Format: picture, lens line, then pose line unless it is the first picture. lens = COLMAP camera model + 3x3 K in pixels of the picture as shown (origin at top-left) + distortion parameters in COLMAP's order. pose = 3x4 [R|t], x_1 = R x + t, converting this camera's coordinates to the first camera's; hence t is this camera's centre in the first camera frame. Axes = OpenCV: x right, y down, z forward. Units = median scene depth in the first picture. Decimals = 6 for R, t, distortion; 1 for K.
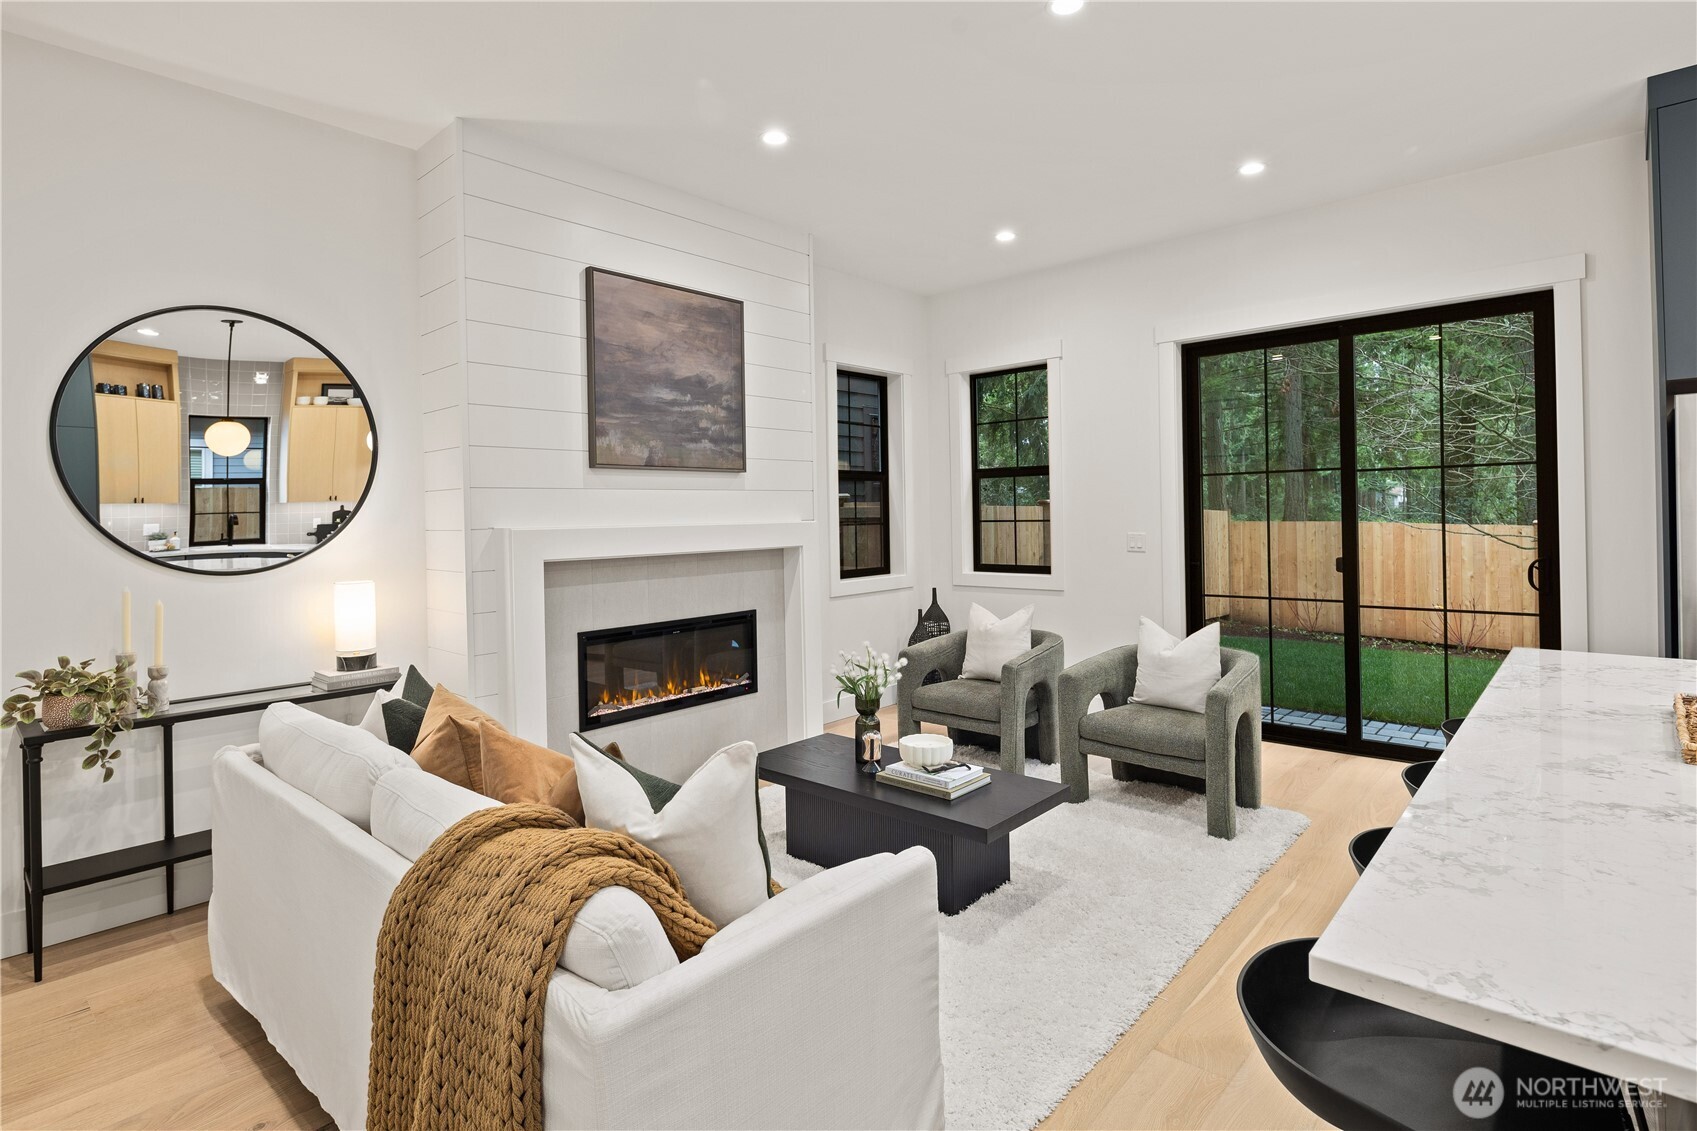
lens RADIAL K [[850.4, 0, 844.3], [0, 850.4, 515.8], [0, 0, 1]] dist [0.001611, -0.000158]
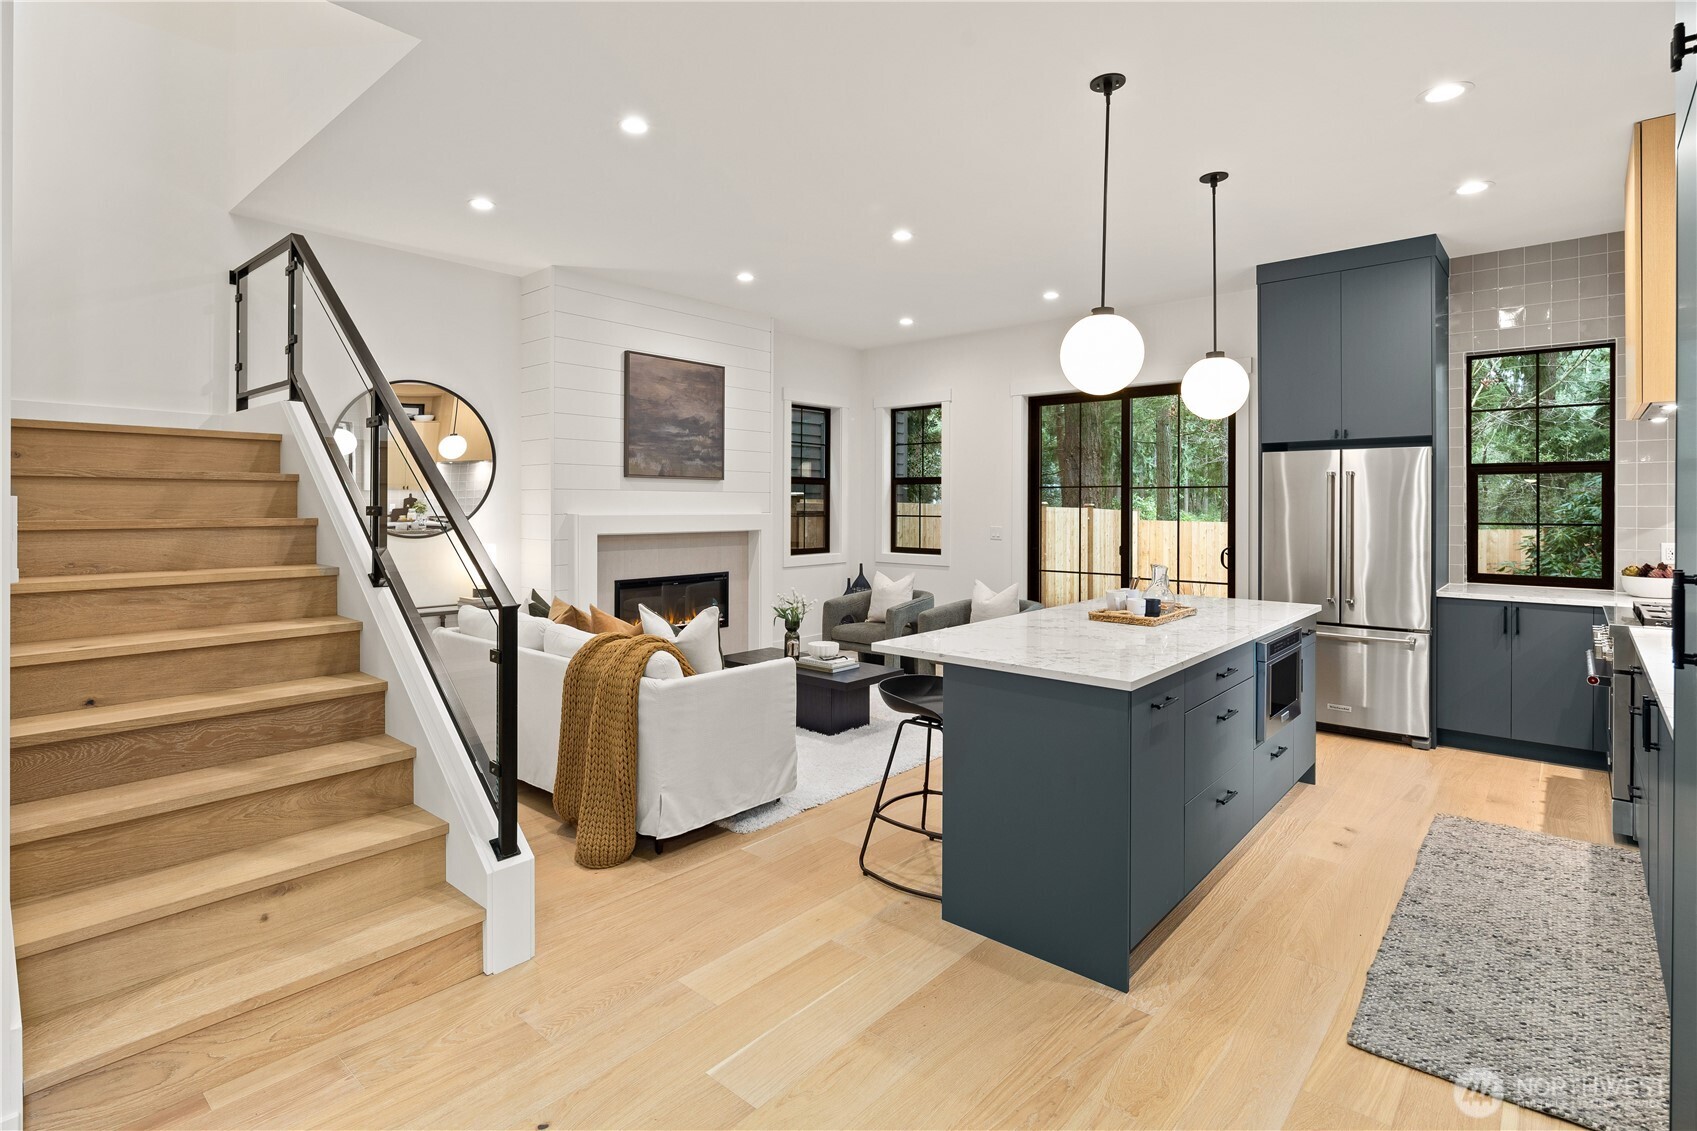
lens RADIAL K [[834.6, 0, 844.0], [0, 834.6, 505.5], [0, 0, 1]] dist [0.004902, -0.000794]
pose [[0.999574, 0.022700, 0.018339, 0.073354], [-0.022670, 0.999741, -0.001807, -0.008545], [-0.018376, 0.001390, 0.999830, -0.499653]]
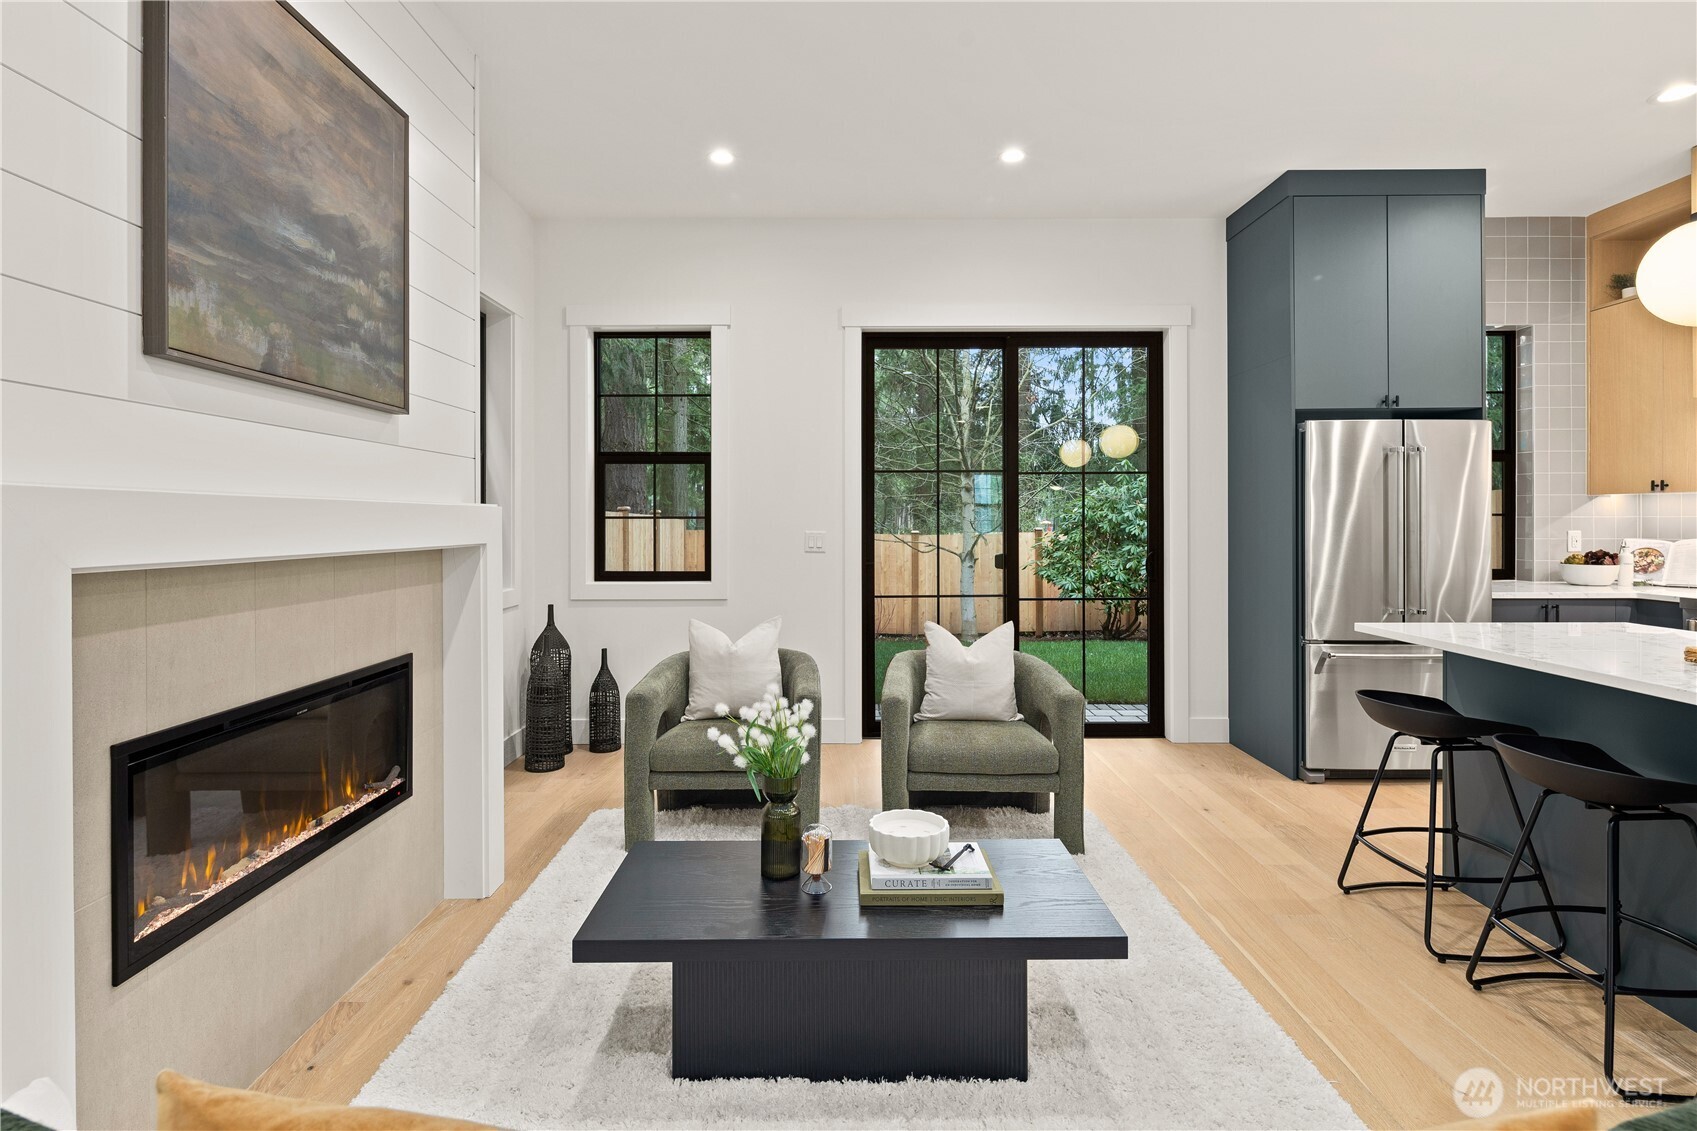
lens RADIAL K [[828.6, 0, 842.9], [0, 828.6, 524.1], [0, 0, 1]] dist [0.000705, -0.000788]
pose [[0.739609, 0.014720, 0.672875, -0.283022], [-0.009956, 0.999891, -0.010931, 0.026793], [-0.672963, 0.001386, 0.739675, 0.404186]]
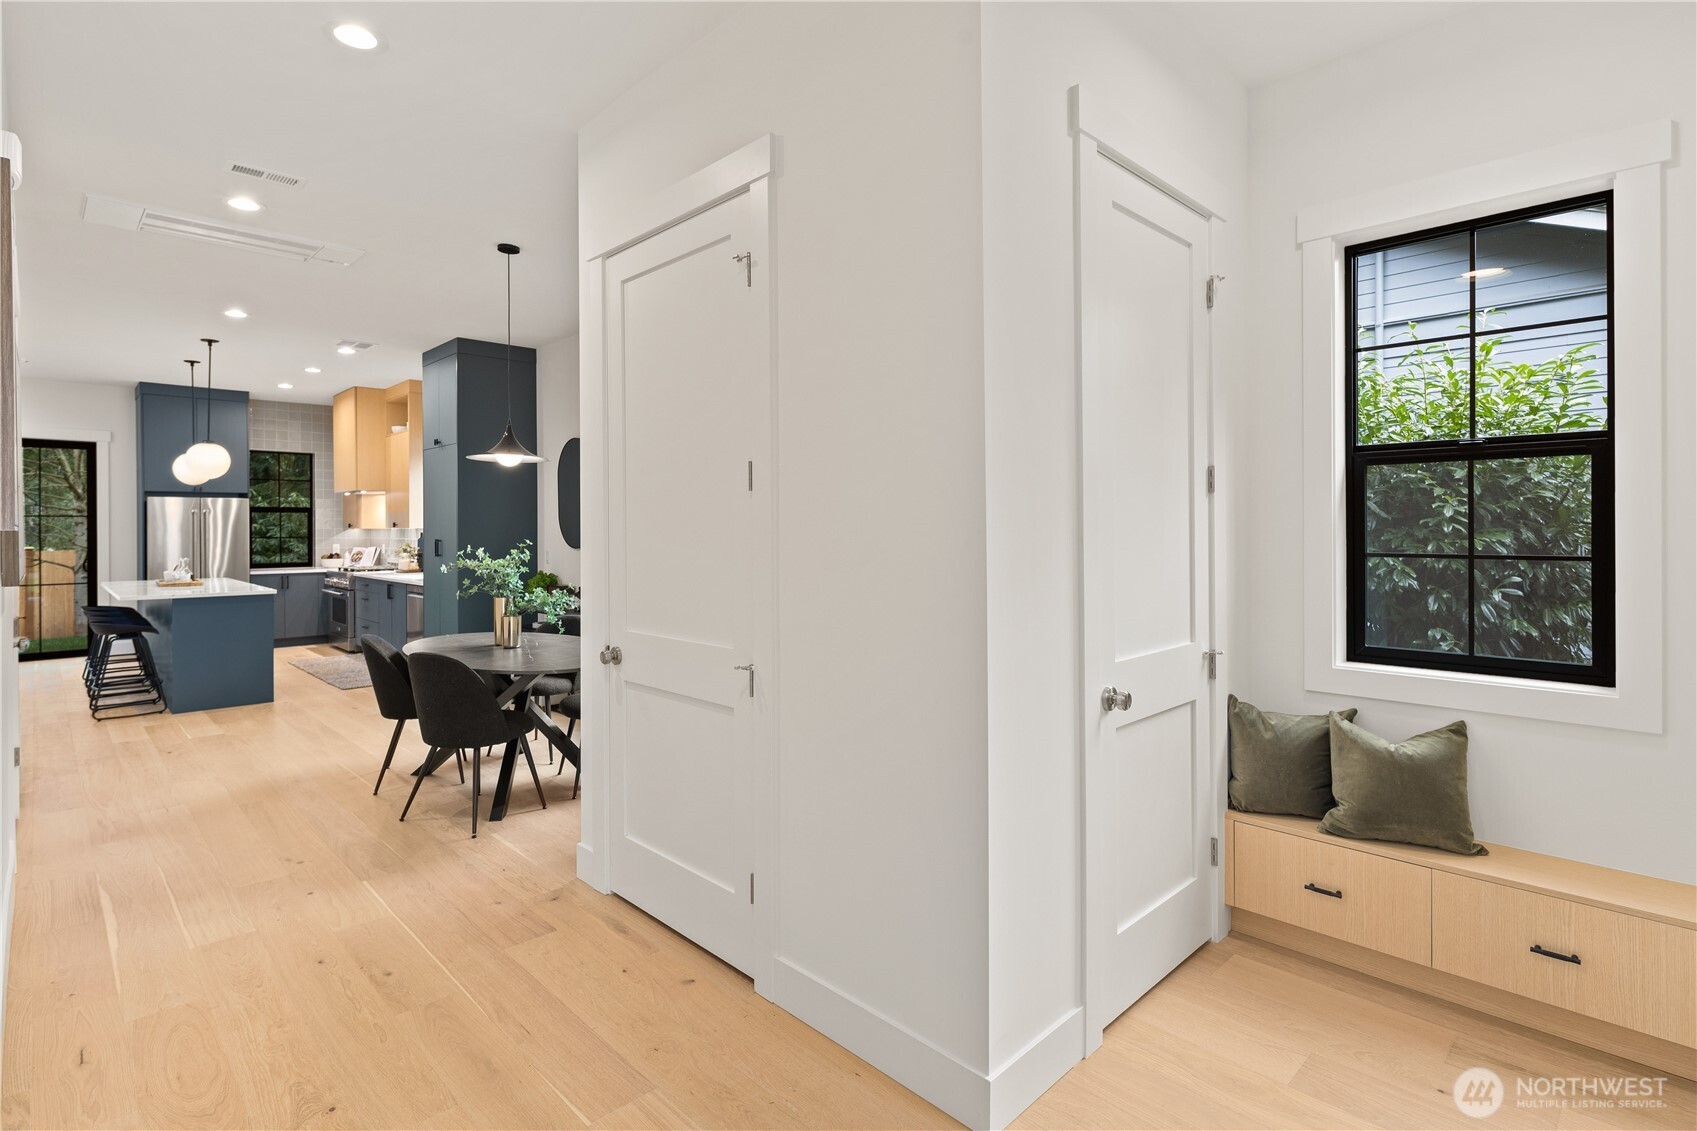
lens RADIAL K [[828.6, 0, 842.9], [0, 828.6, 524.1], [0, 0, 1]] dist [0.000705, -0.000788]
pose [[0.063469, 0.024387, 0.997686, -1.208751], [0.006222, 0.999672, -0.024831, 0.024785], [-0.997964, 0.007784, 0.063296, -1.101740]]
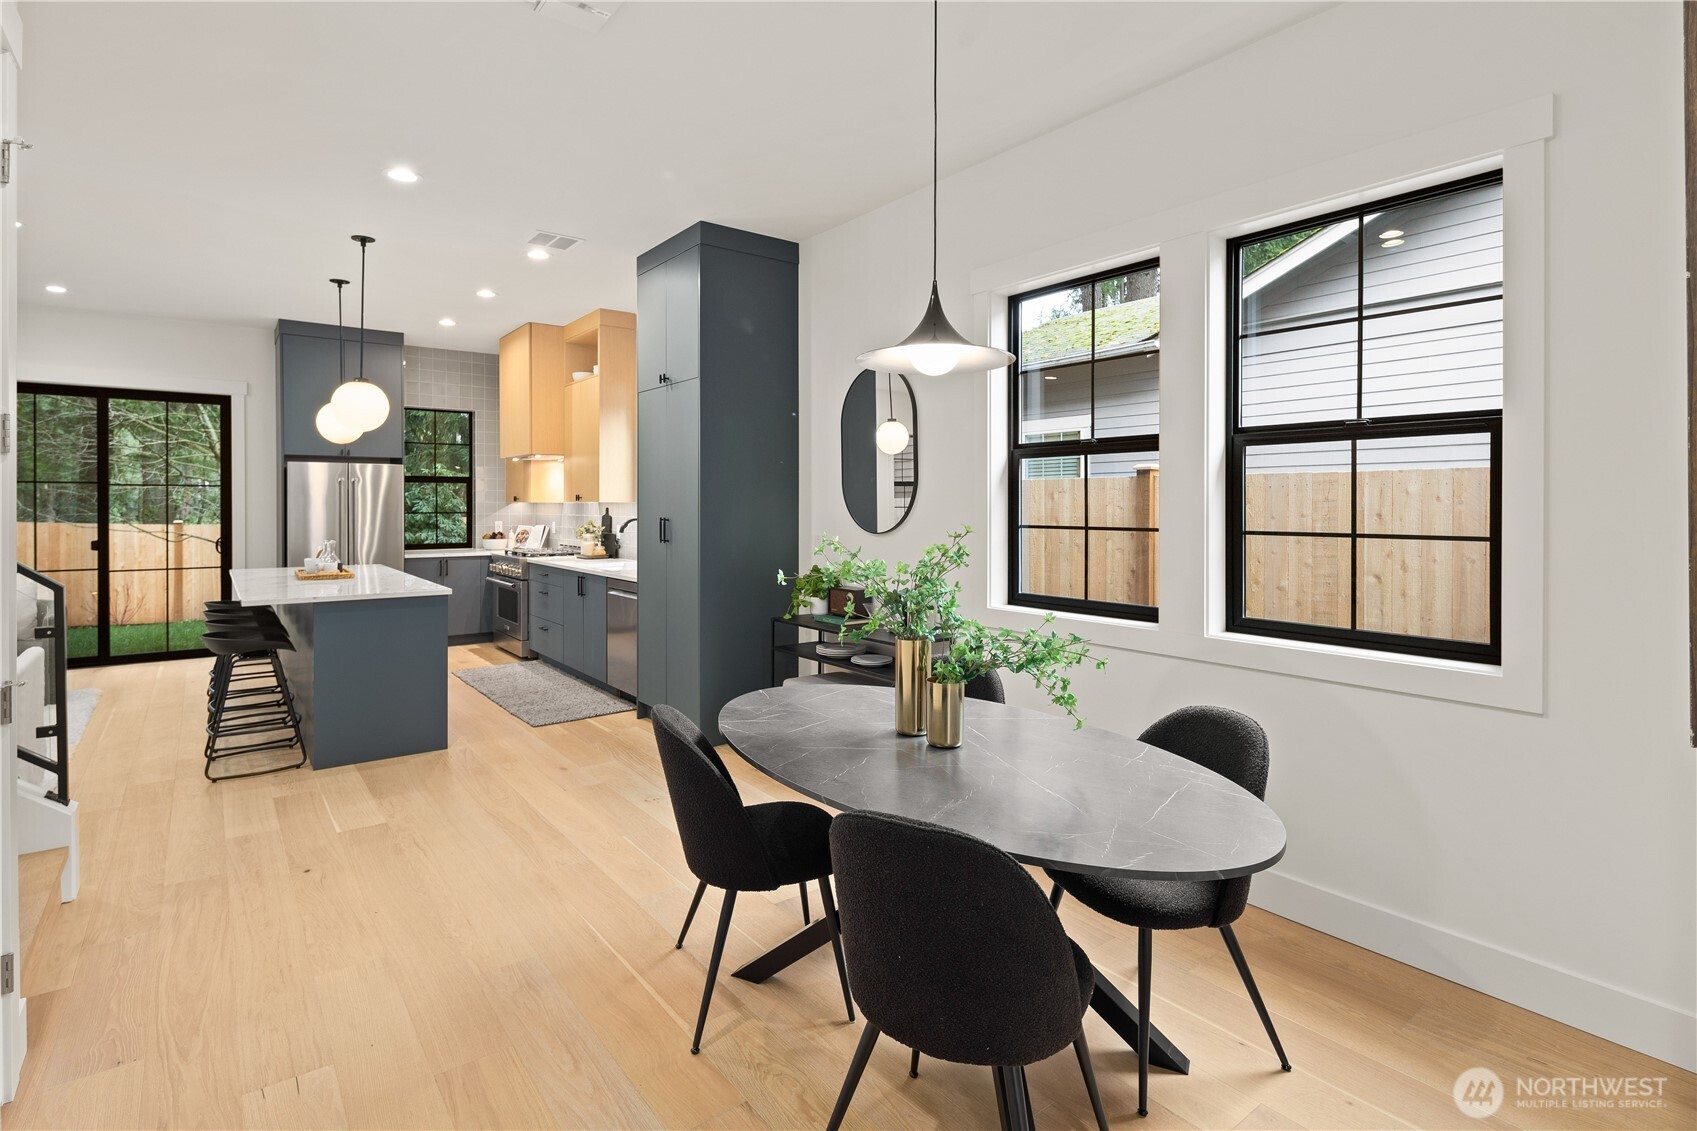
lens RADIAL K [[834.6, 0, 844.0], [0, 834.6, 505.5], [0, 0, 1]] dist [0.004902, -0.000794]
pose [[0.182021, 0.019534, 0.983101, -0.713621], [-0.002079, 0.999808, -0.019481, 0.013773], [-0.983292, 0.001502, 0.182027, -0.652939]]
